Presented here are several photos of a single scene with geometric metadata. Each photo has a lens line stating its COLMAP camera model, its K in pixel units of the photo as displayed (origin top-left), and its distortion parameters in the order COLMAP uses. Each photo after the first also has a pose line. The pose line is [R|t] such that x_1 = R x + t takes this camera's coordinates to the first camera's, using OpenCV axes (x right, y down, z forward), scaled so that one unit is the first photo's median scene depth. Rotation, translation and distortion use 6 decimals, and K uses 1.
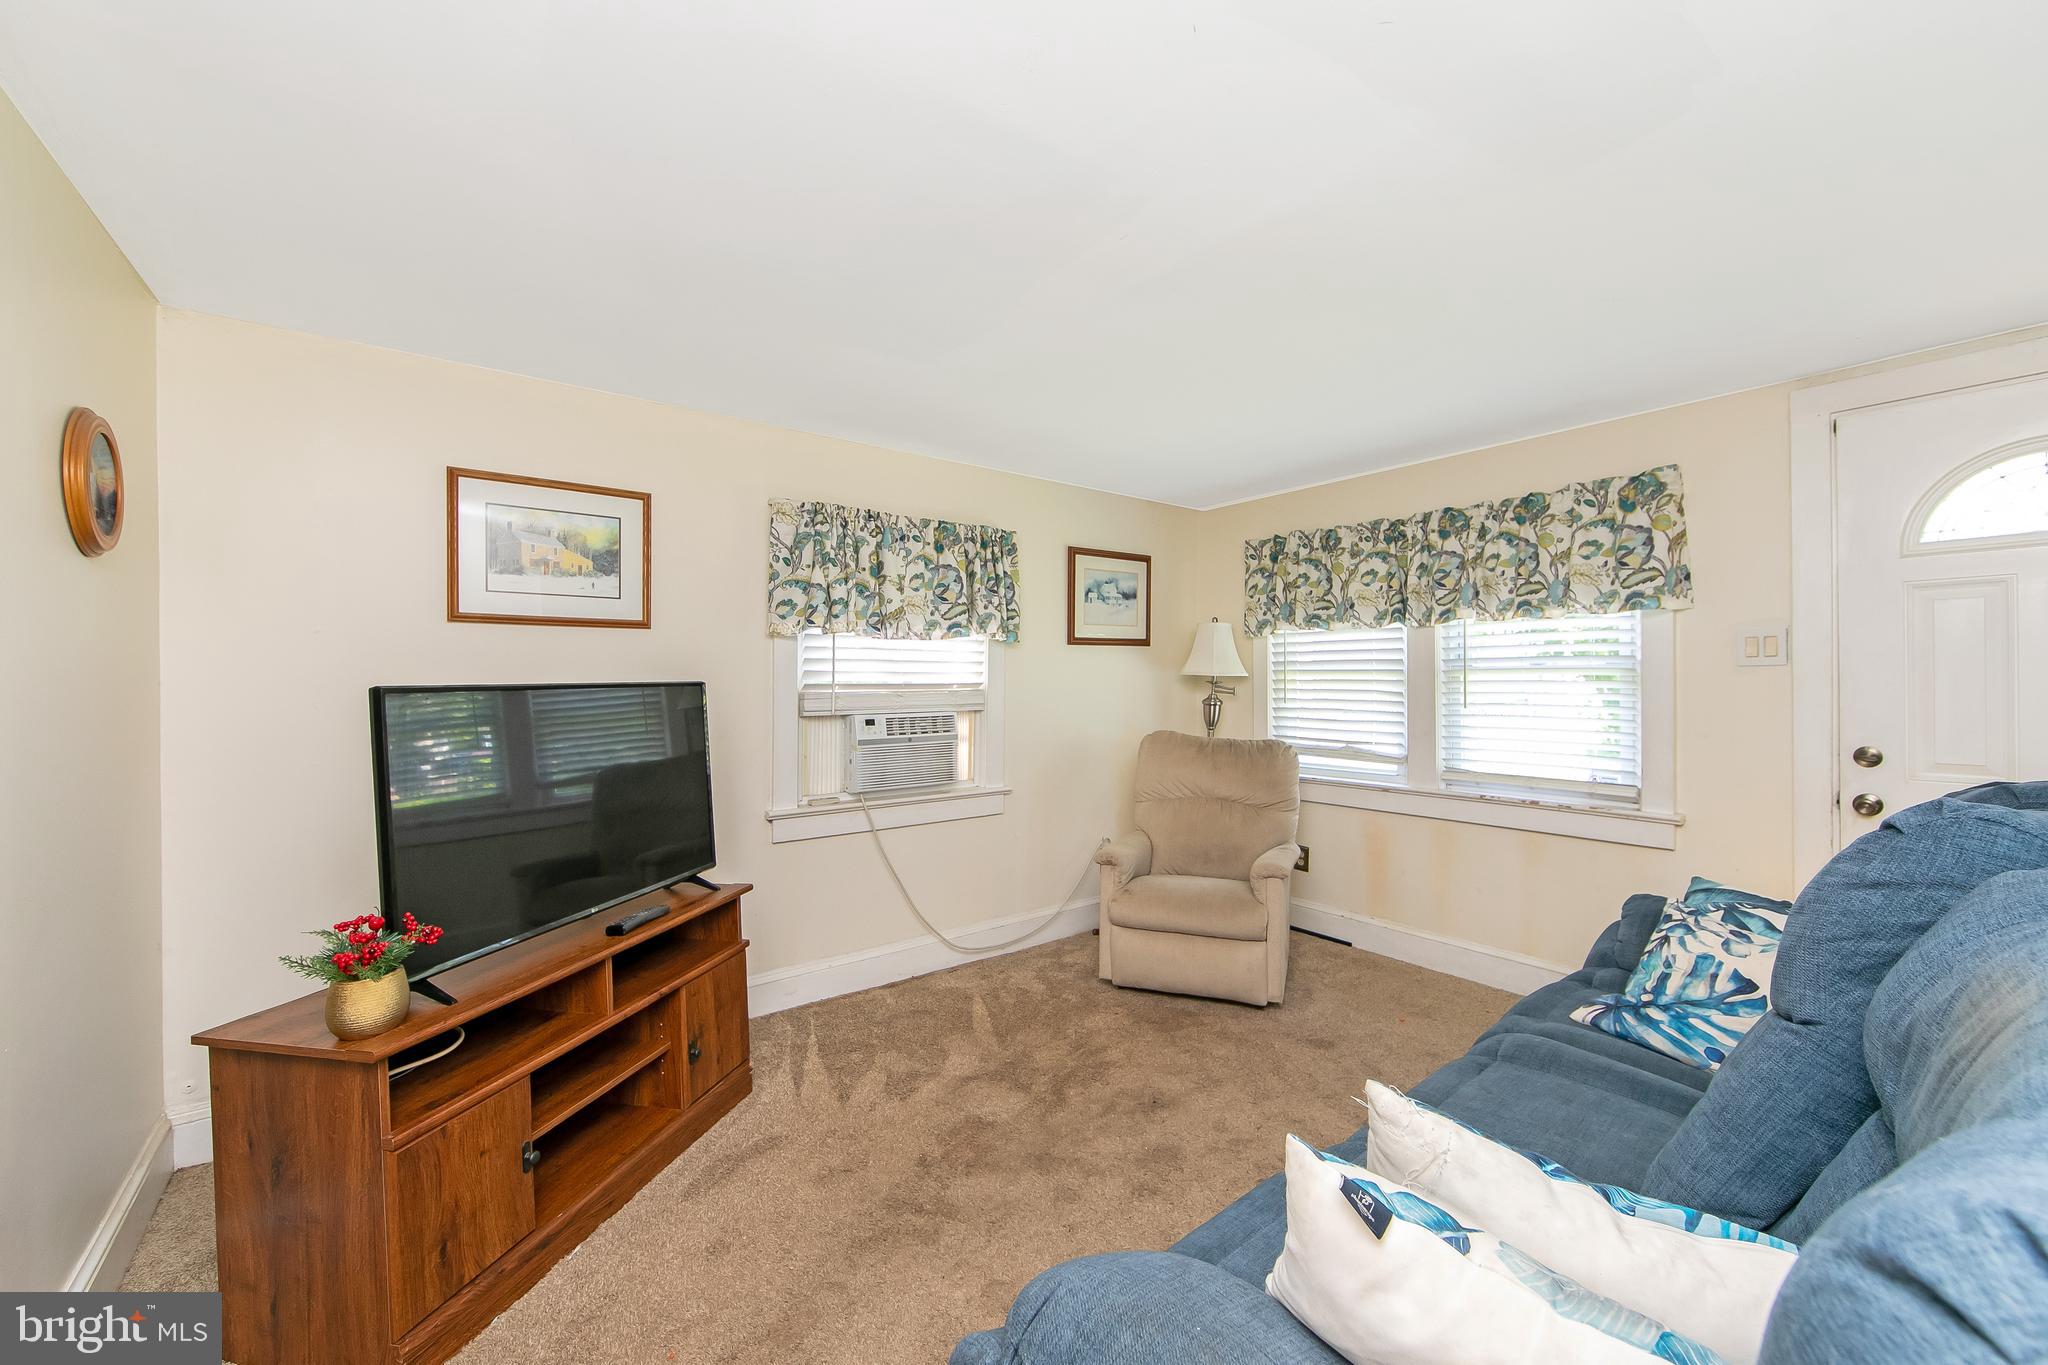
lens RADIAL K [[806.7, 0, 1024.0], [0, 806.7, 682.5], [0, 0, 1]] dist [0.000303, 0.000135]
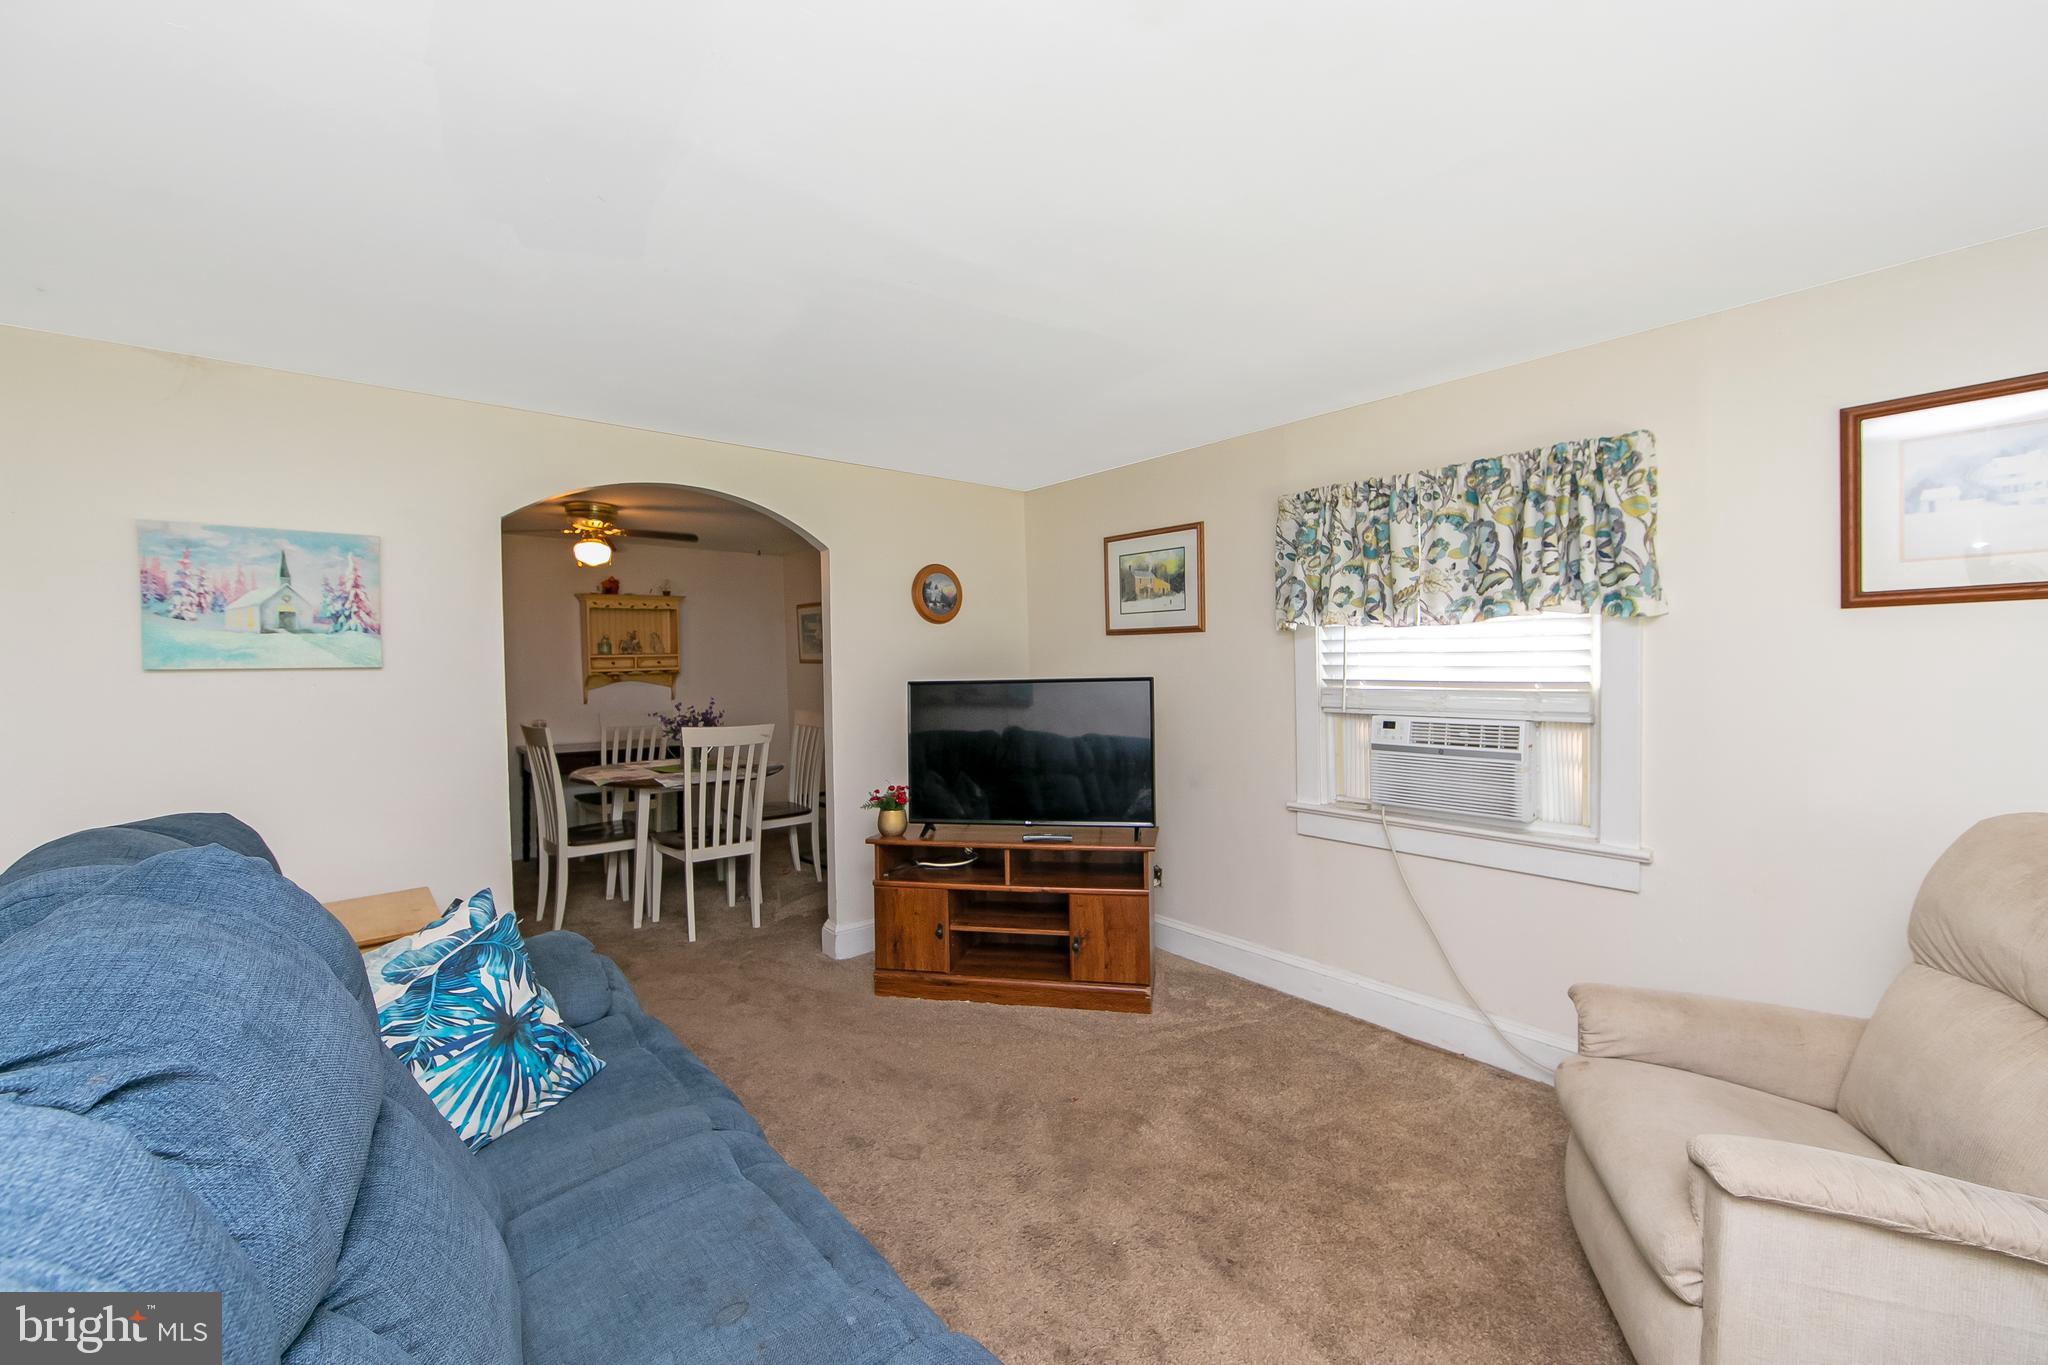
lens RADIAL K [[806.7, 0, 1024.0], [0, 806.7, 682.5], [0, 0, 1]] dist [0.000303, 0.000135]
pose [[0.039341, 0.036044, -0.998576, 0.666650], [0.014965, 0.999216, 0.036657, -0.033795], [0.999114, -0.016386, 0.038770, 0.596261]]
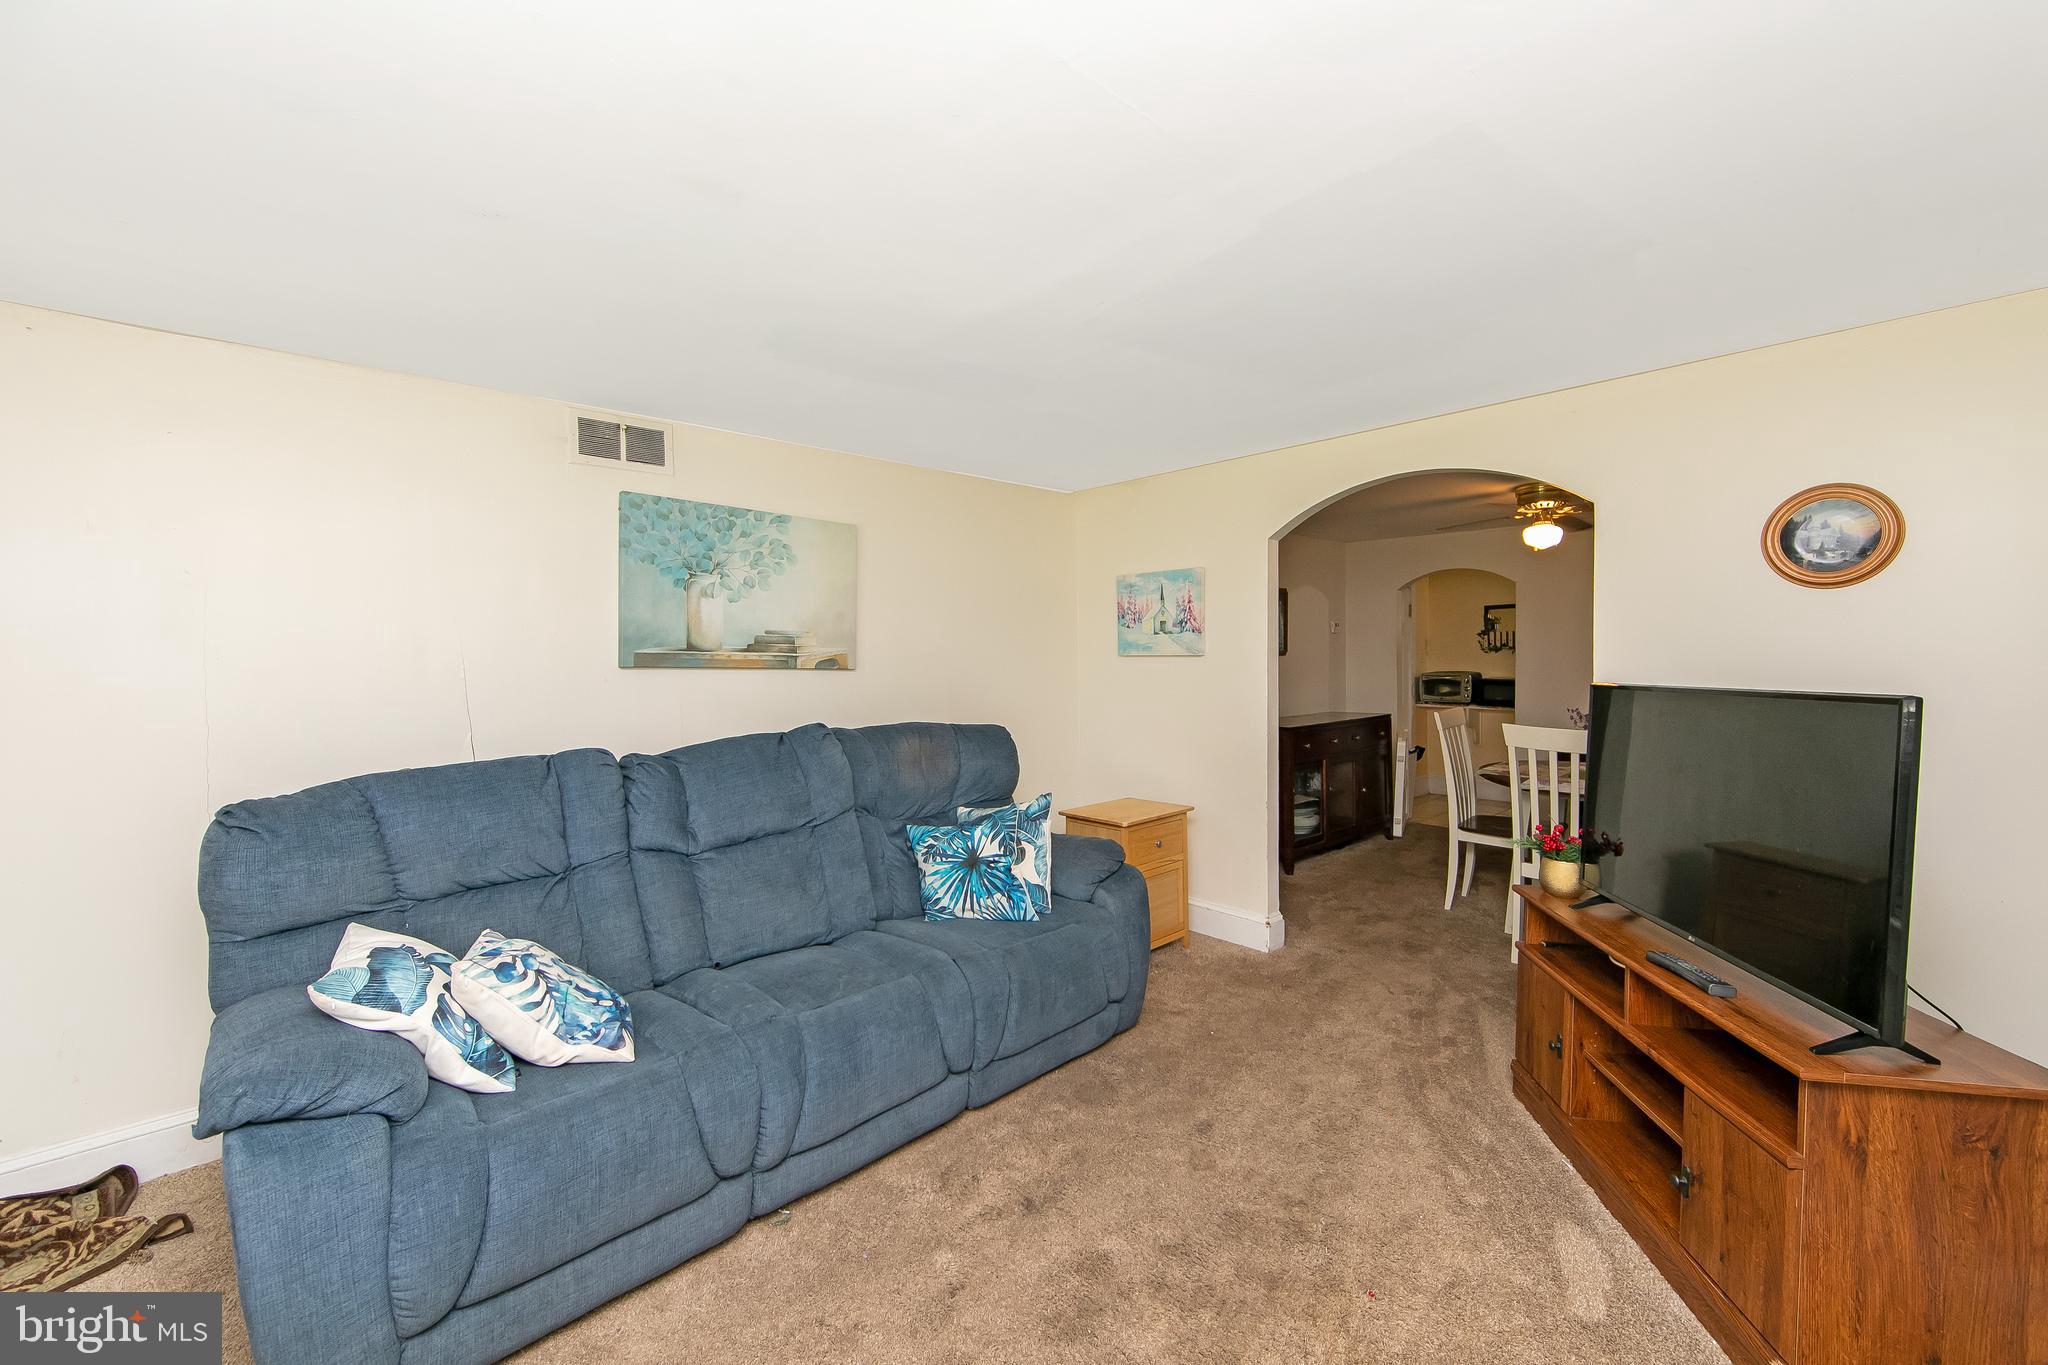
lens RADIAL K [[798.1, 0, 1021.9], [0, 798.1, 659.8], [0, 0, 1]] dist [-0.000037, 0.000040]
pose [[-0.995748, 0.014421, -0.090982, 0.169879], [0.014184, 0.999894, 0.003257, -0.029624], [0.091020, 0.001952, -0.995847, 1.187981]]
